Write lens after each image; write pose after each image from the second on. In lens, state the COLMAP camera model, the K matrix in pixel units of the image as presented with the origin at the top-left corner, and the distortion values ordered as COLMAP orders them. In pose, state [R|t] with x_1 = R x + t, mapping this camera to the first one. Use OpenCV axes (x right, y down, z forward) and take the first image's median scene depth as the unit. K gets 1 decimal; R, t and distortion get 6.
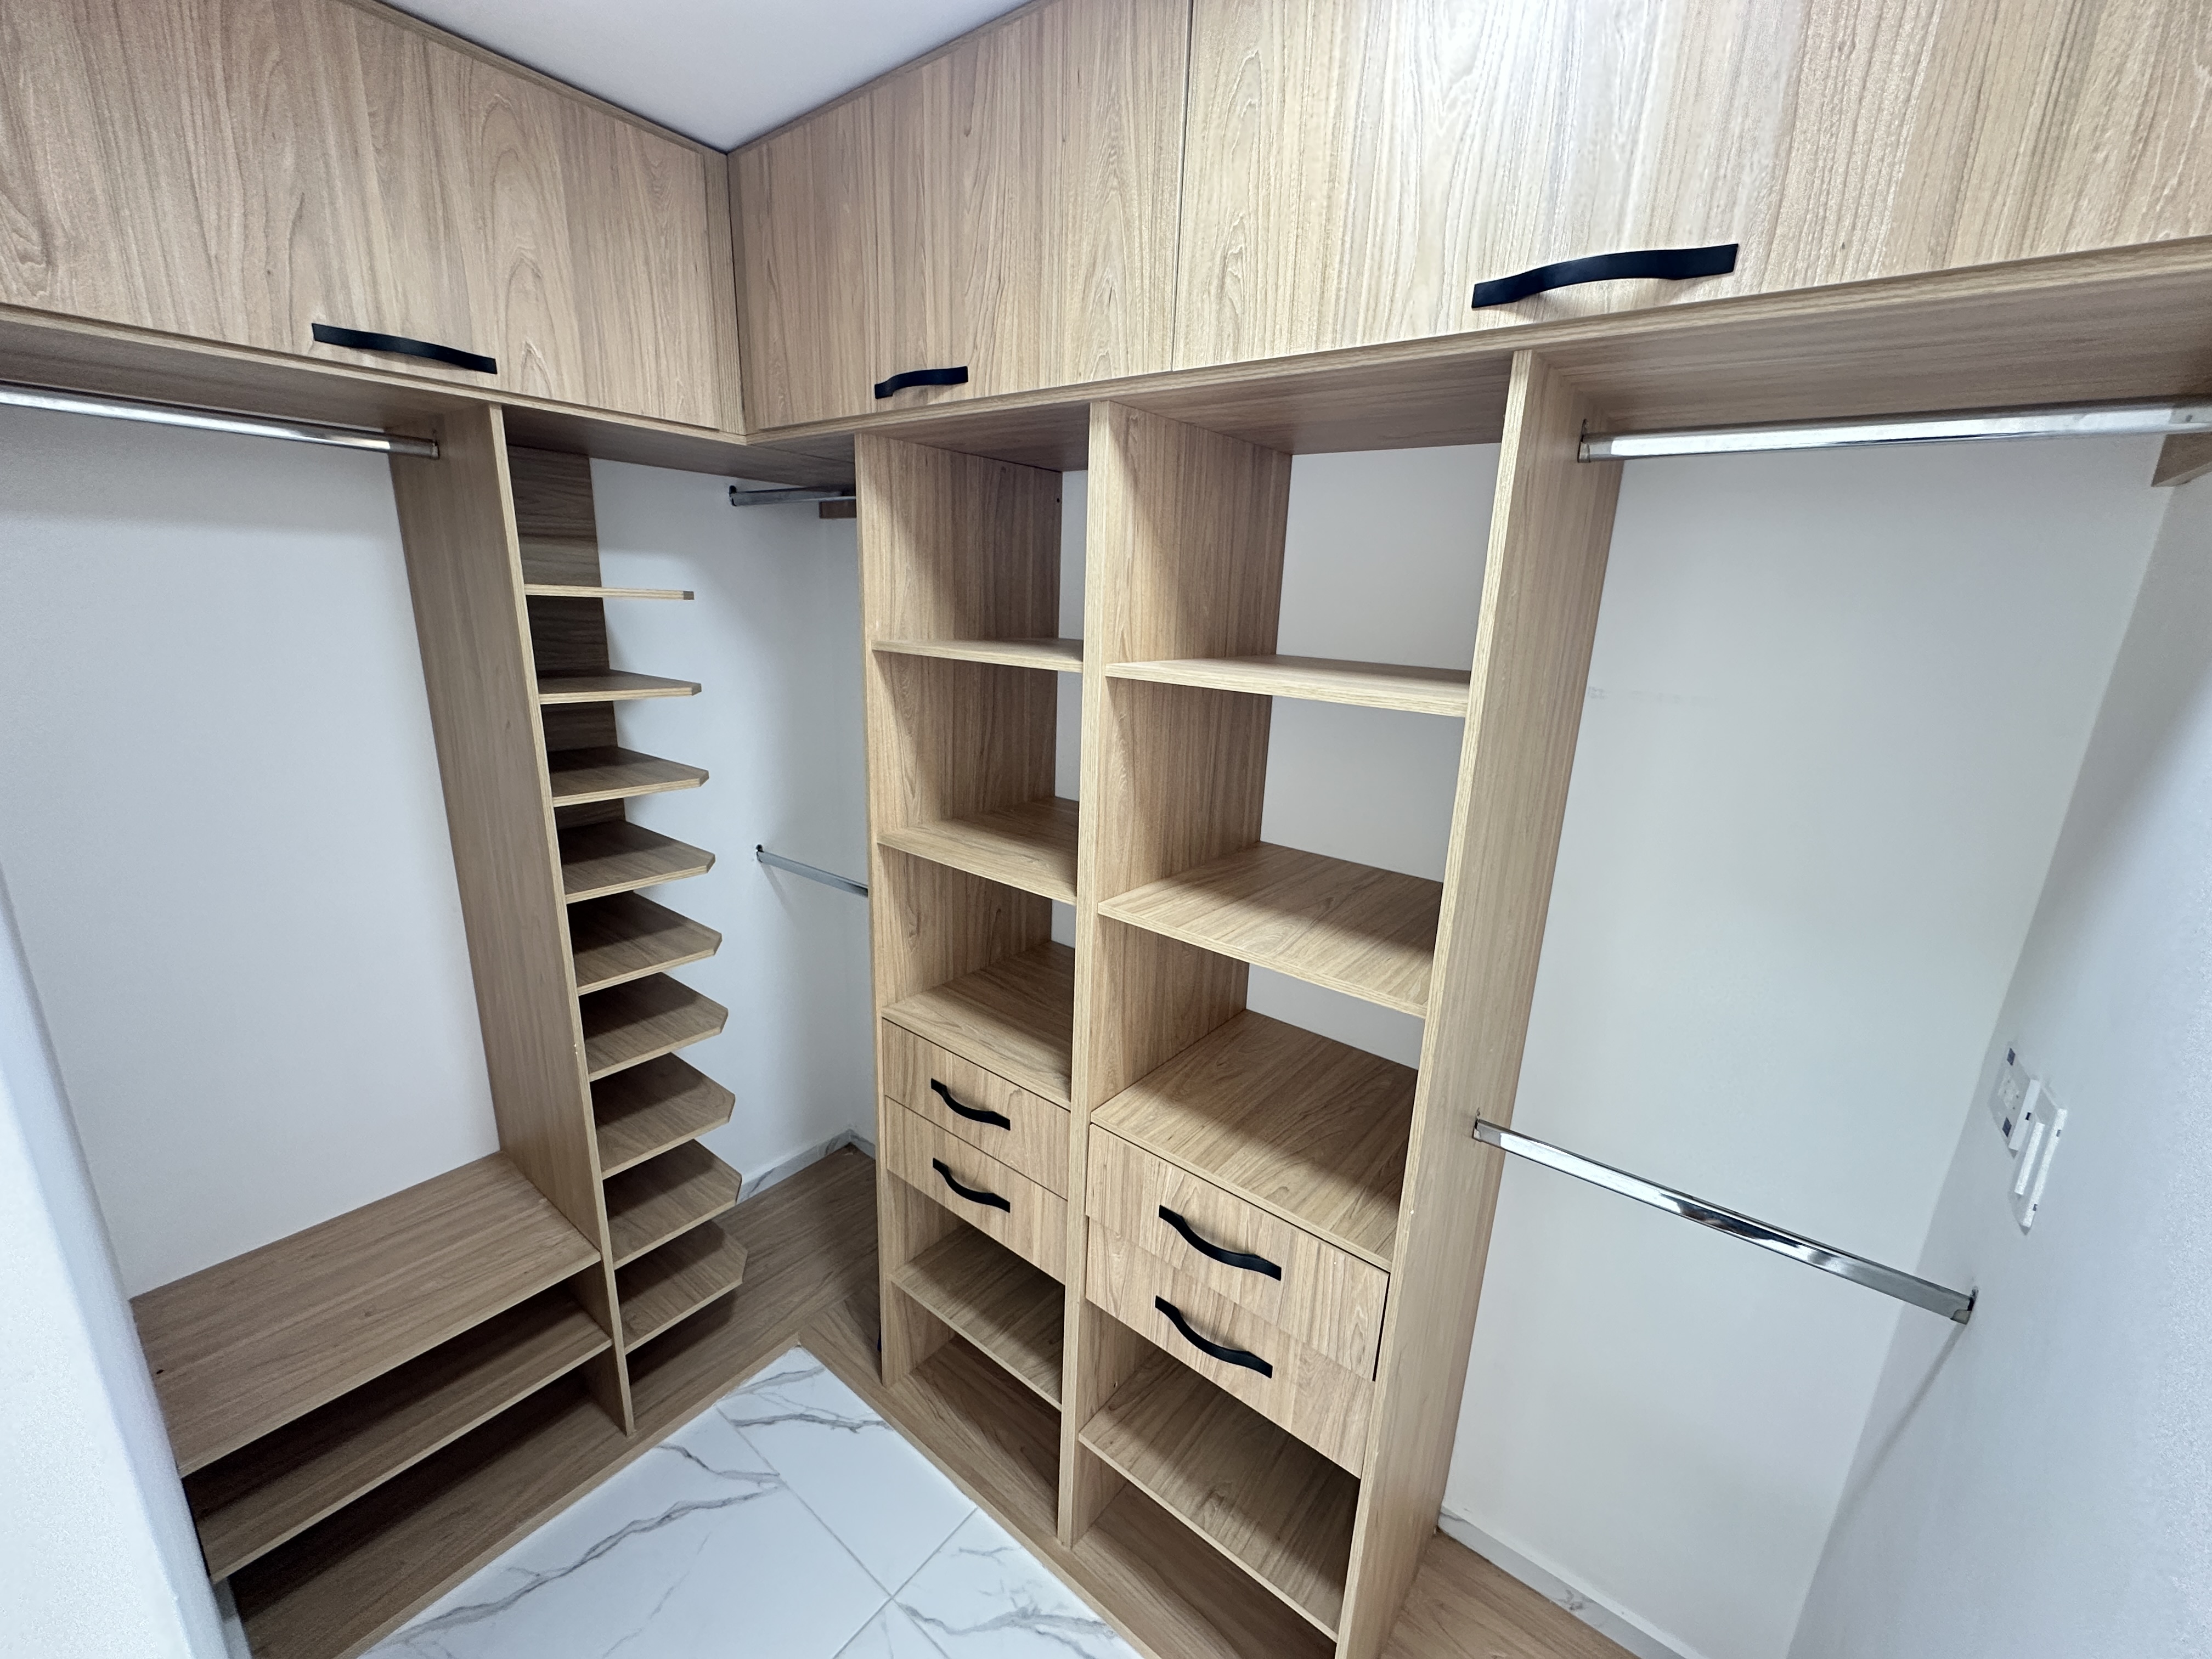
lens RADIAL K [[887.5, 0, 1108.0], [0, 887.5, 835.5], [0, 0, 1]] dist [-0.002022, 0.000062]
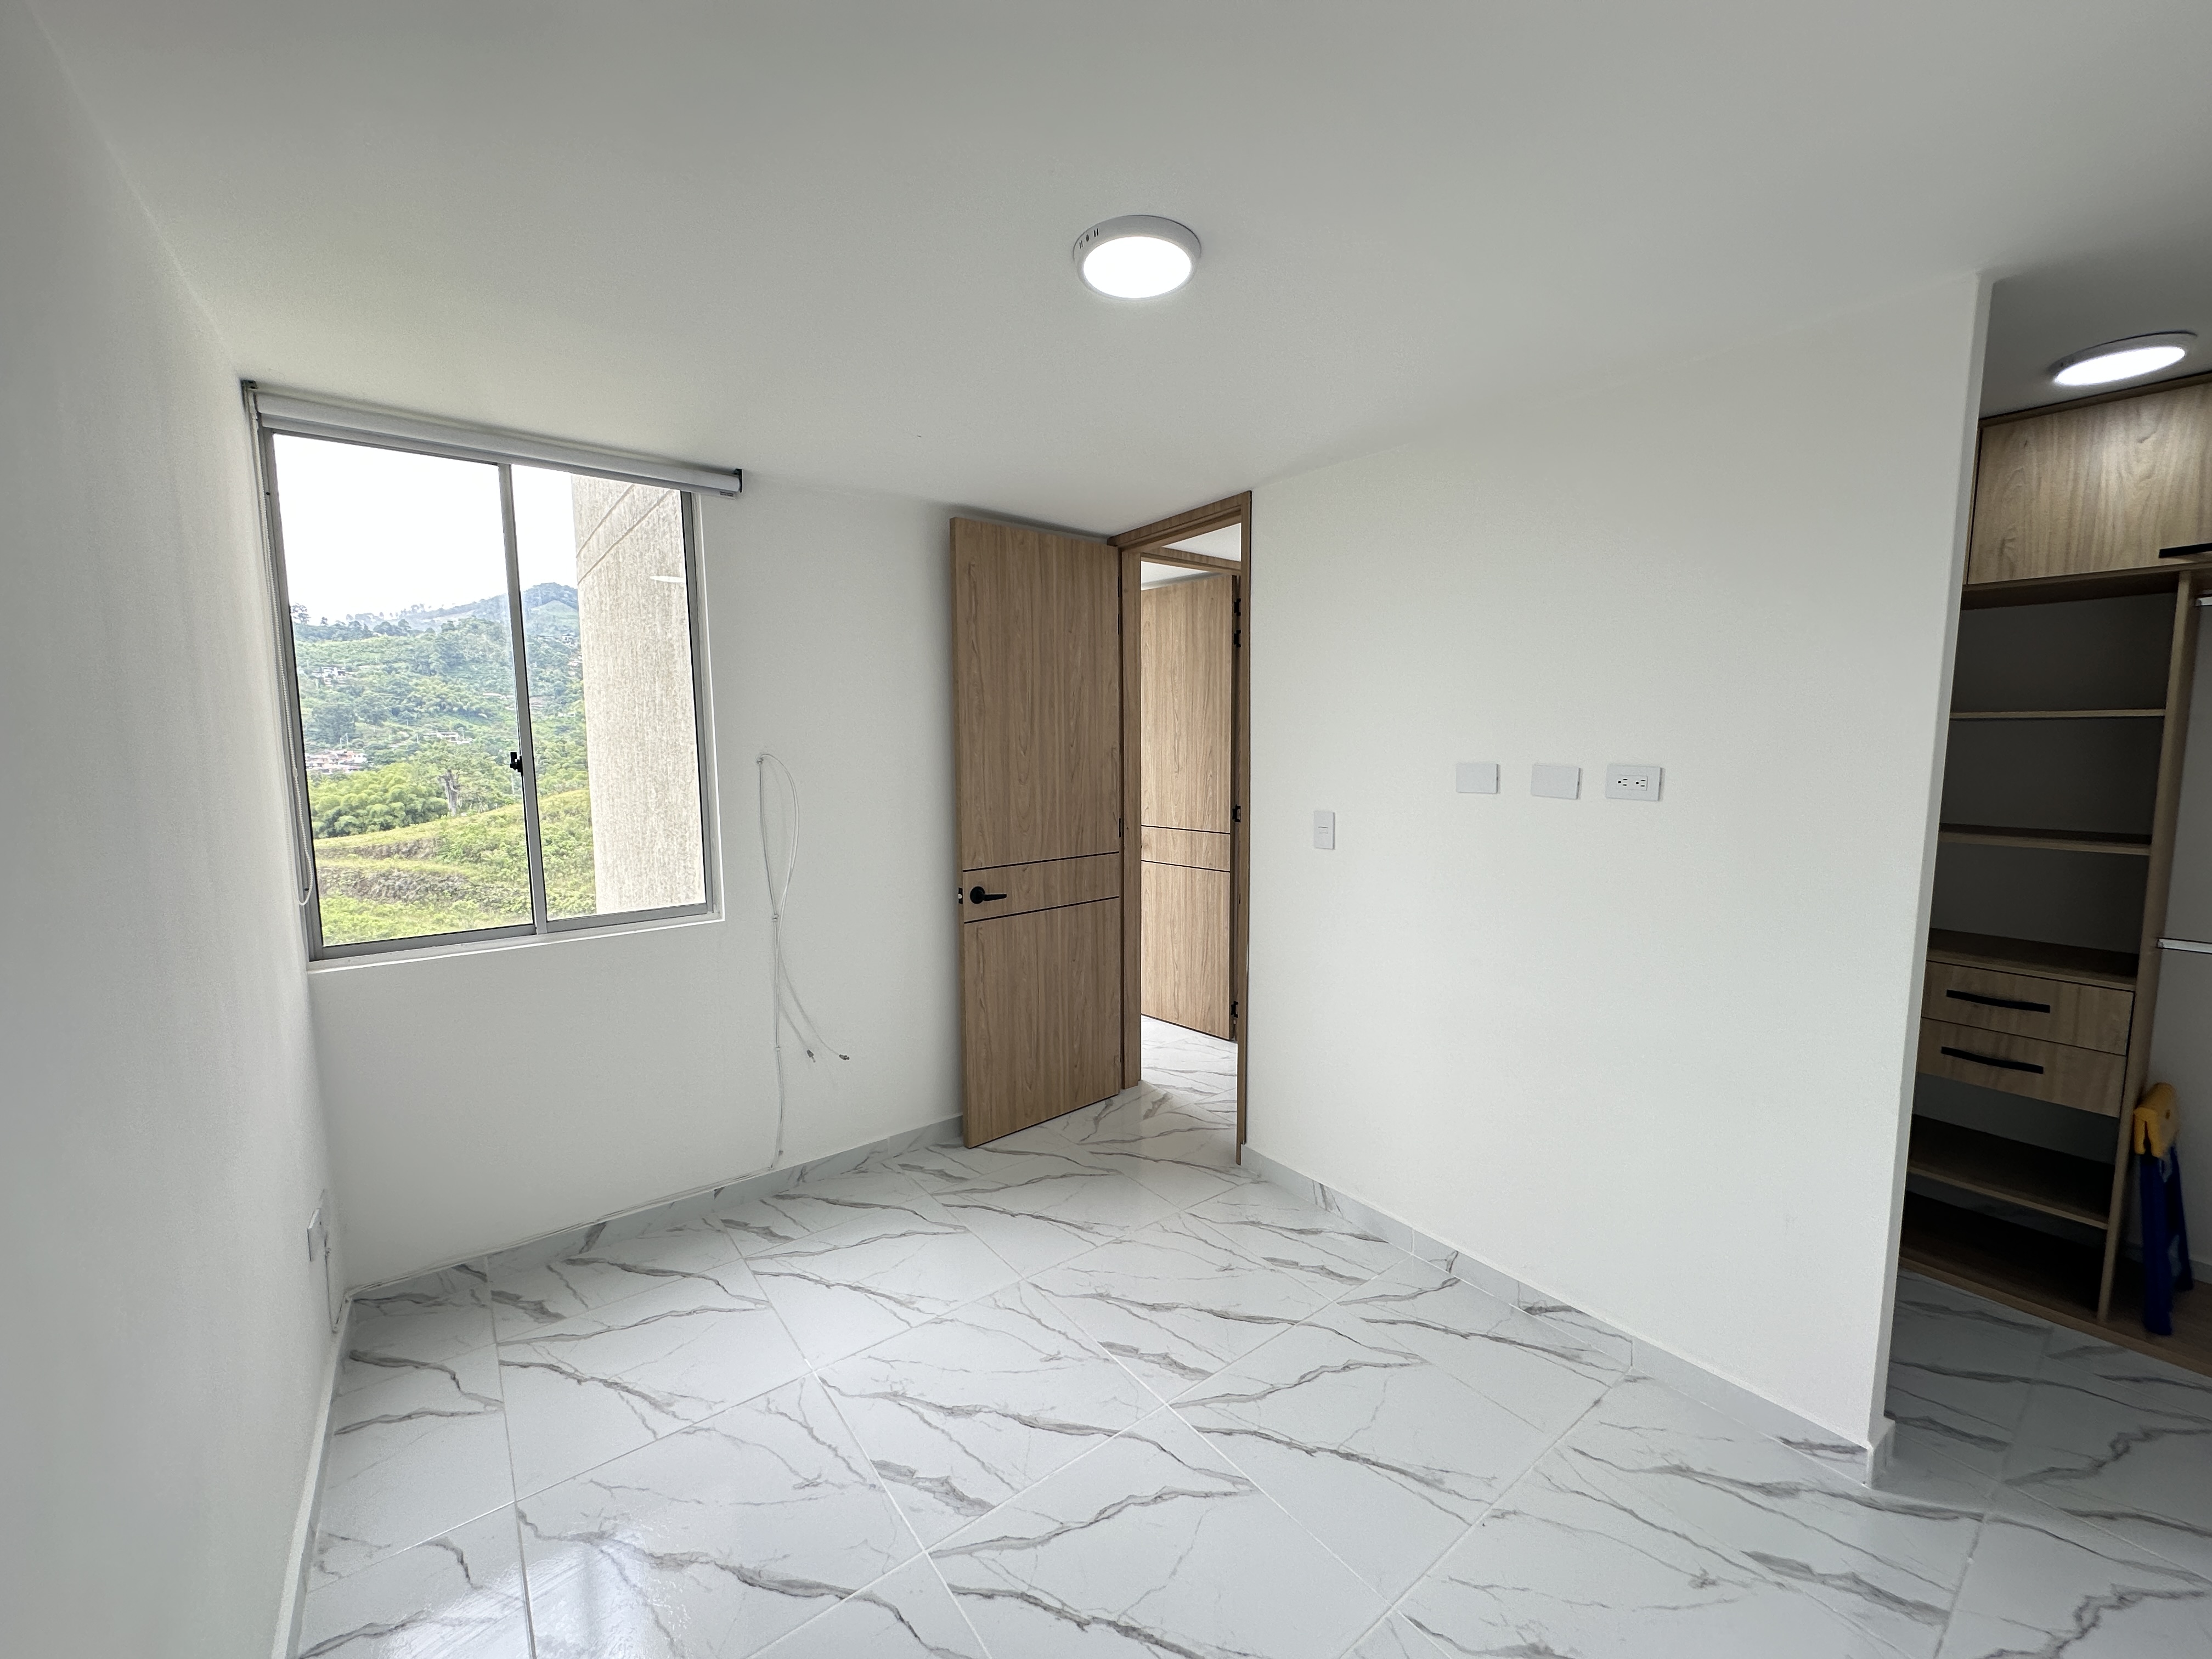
lens RADIAL K [[887.5, 0, 1106.3], [0, 887.5, 831.1], [0, 0, 1]] dist [-0.002022, 0.000062]
pose [[0.963371, -0.016399, -0.267671, -1.794408], [-0.026844, 0.987218, -0.157097, 0.657160], [0.266826, 0.158528, 0.950617, -2.064345]]
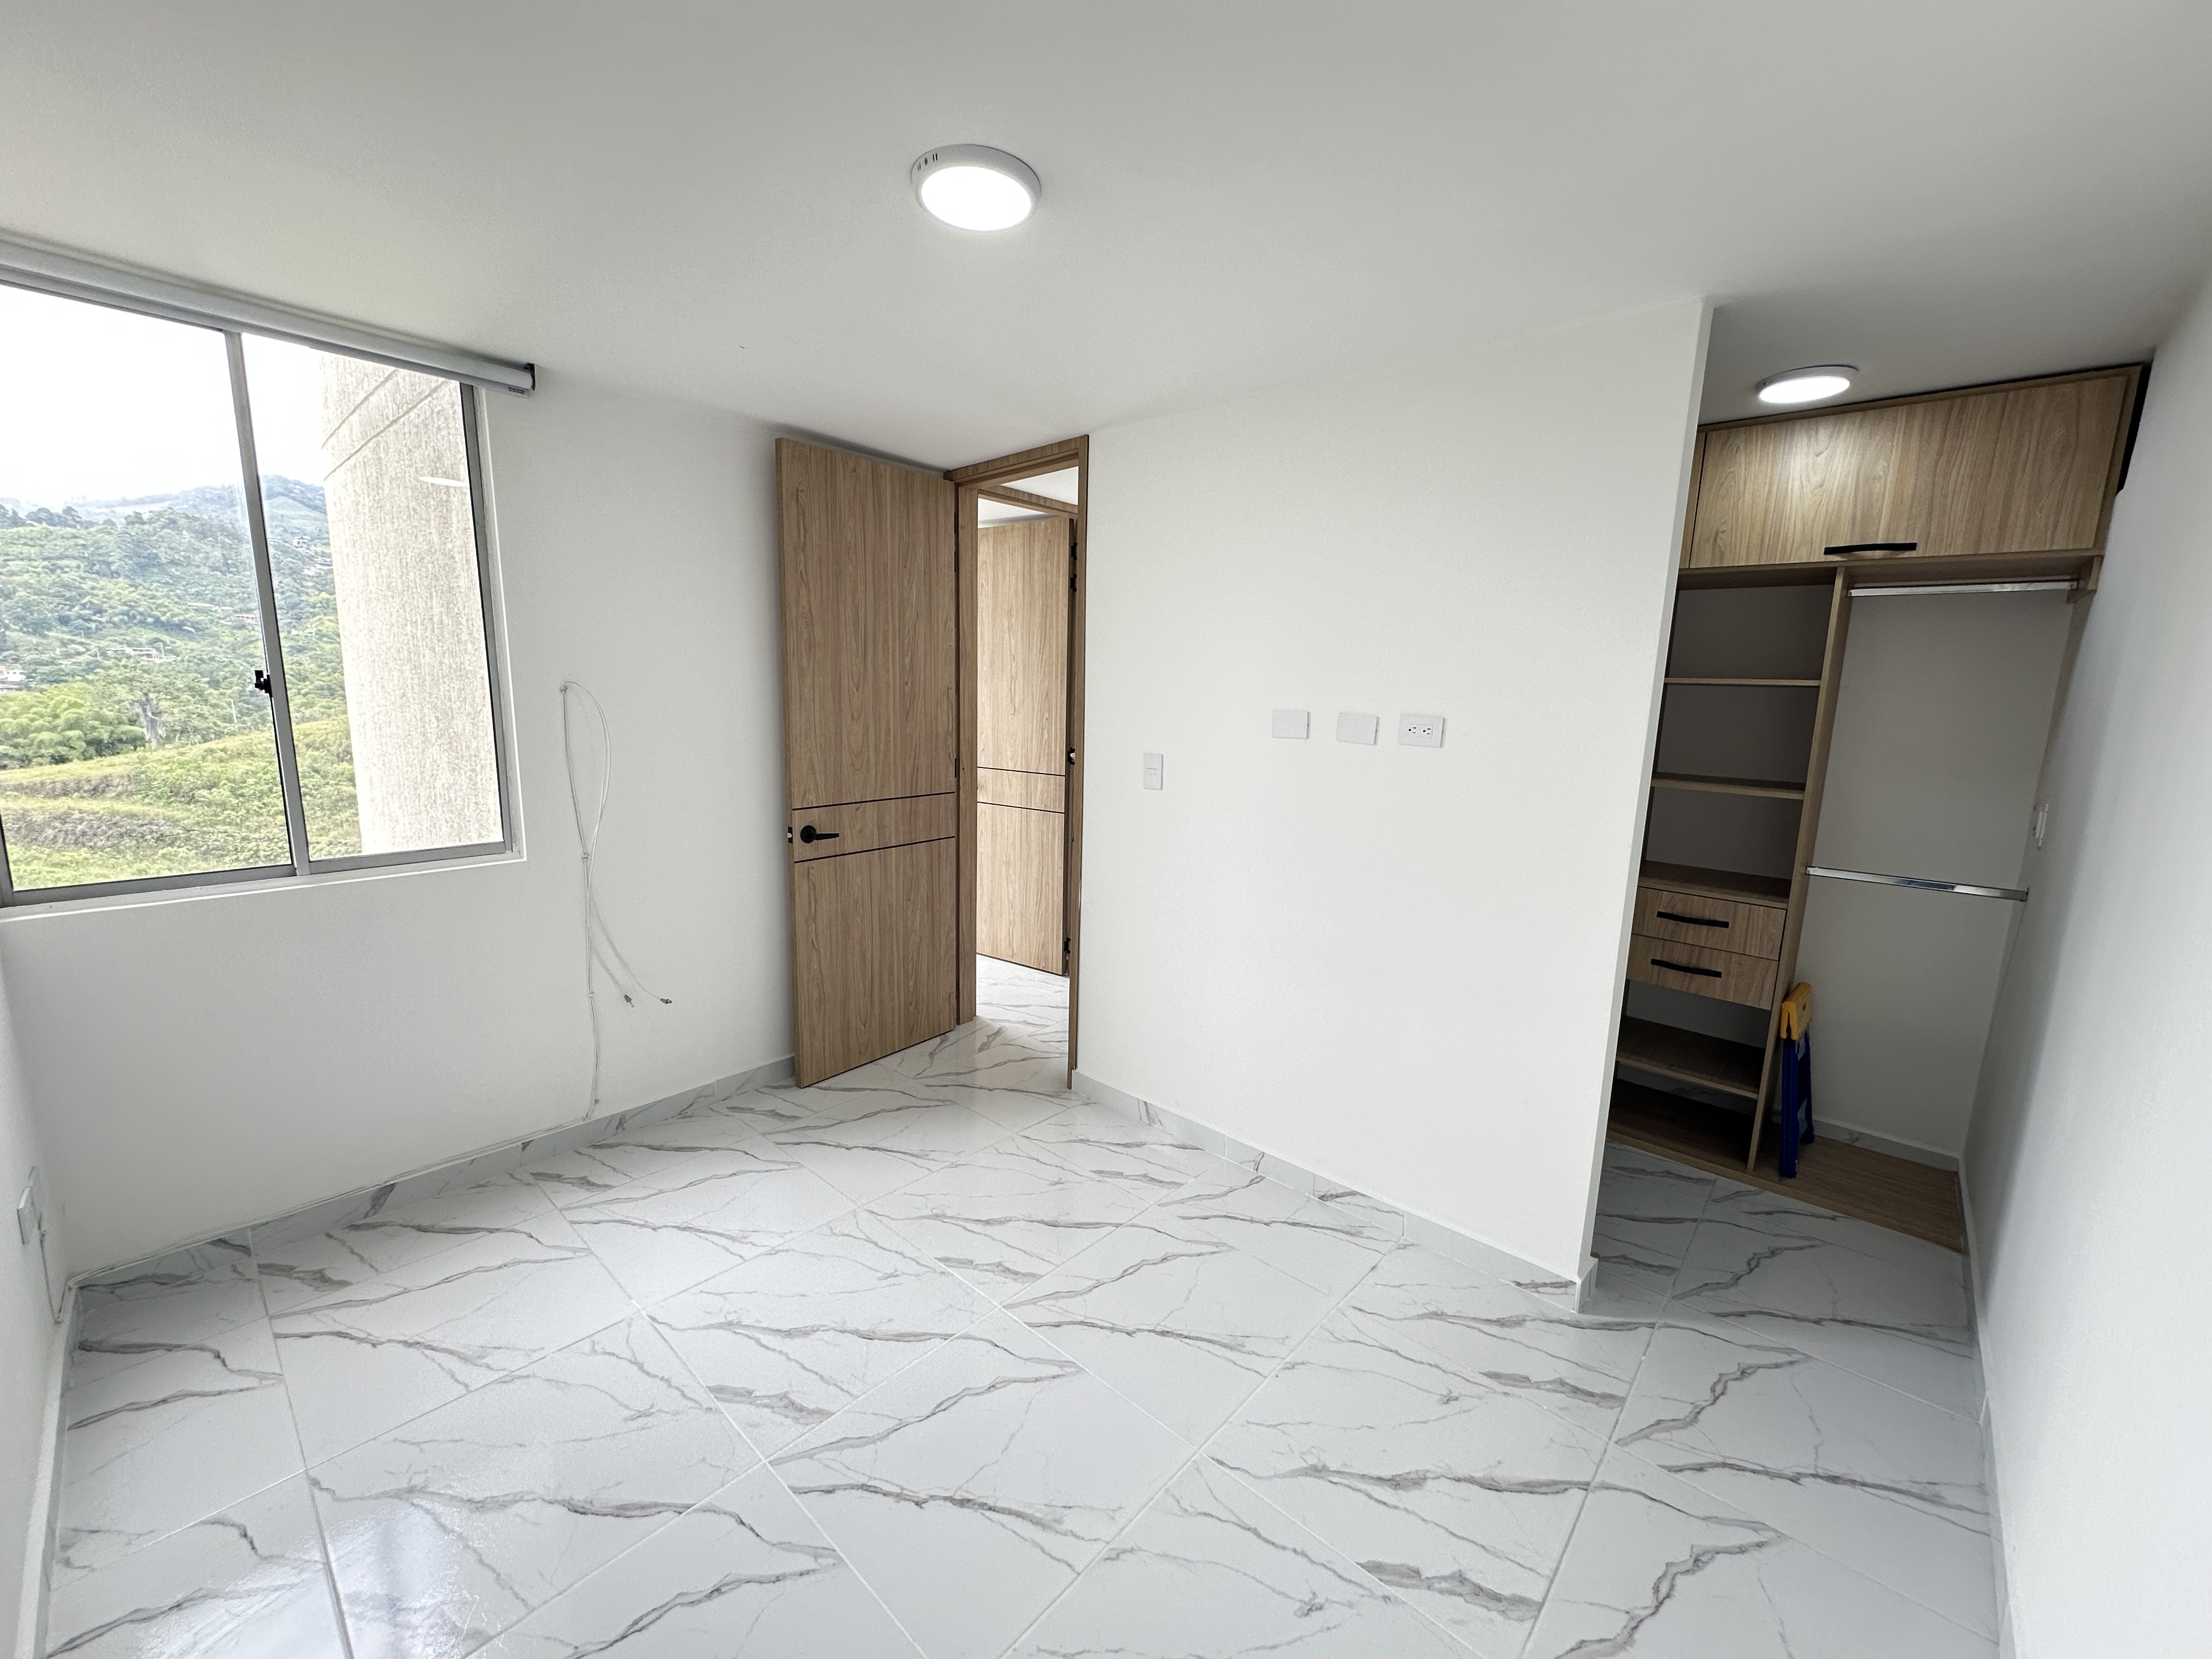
lens RADIAL K [[887.5, 0, 1108.1], [0, 887.5, 831.2], [0, 0, 1]] dist [-0.002022, 0.000062]
pose [[0.996404, 0.000856, -0.084731, -1.777045], [-0.009319, 0.994990, -0.099541, 0.693807], [0.084221, 0.099973, 0.991419, -2.147234]]
